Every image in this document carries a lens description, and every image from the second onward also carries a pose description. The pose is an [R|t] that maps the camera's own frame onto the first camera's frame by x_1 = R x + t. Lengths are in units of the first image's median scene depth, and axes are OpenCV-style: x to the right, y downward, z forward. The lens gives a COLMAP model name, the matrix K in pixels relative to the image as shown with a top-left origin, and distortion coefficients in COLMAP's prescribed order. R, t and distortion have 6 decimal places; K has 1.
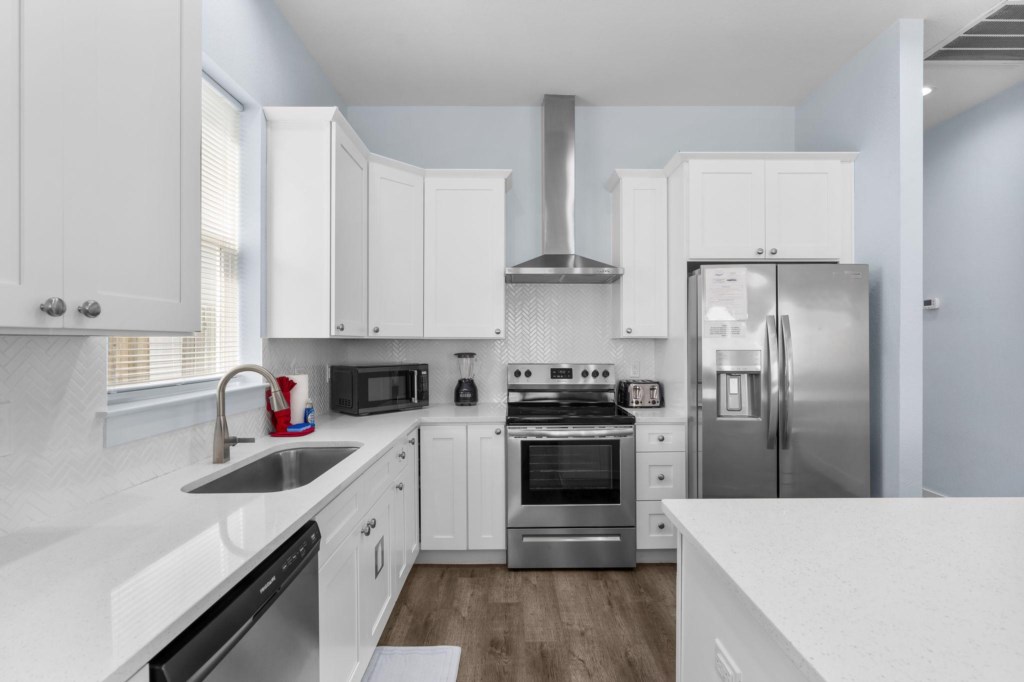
lens RADIAL K [[484.3, 0, 512.0], [0, 484.3, 341.0], [0, 0, 1]] dist [0.000734, 0.000096]
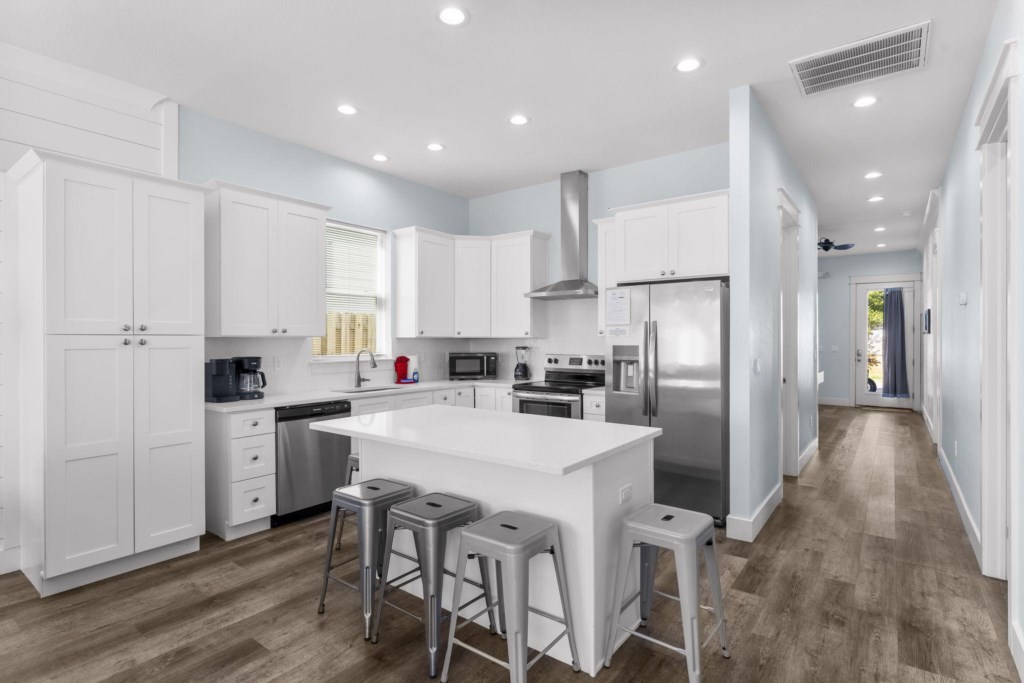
lens RADIAL K [[508.6, 0, 512.0], [0, 508.6, 341.5], [0, 0, 1]] dist [0.000246, -0.000002]
pose [[0.796456, 0.004004, -0.604684, 1.015116], [-0.000590, 0.999983, 0.005845, -0.001725], [0.604696, -0.004299, 0.796444, -0.381453]]
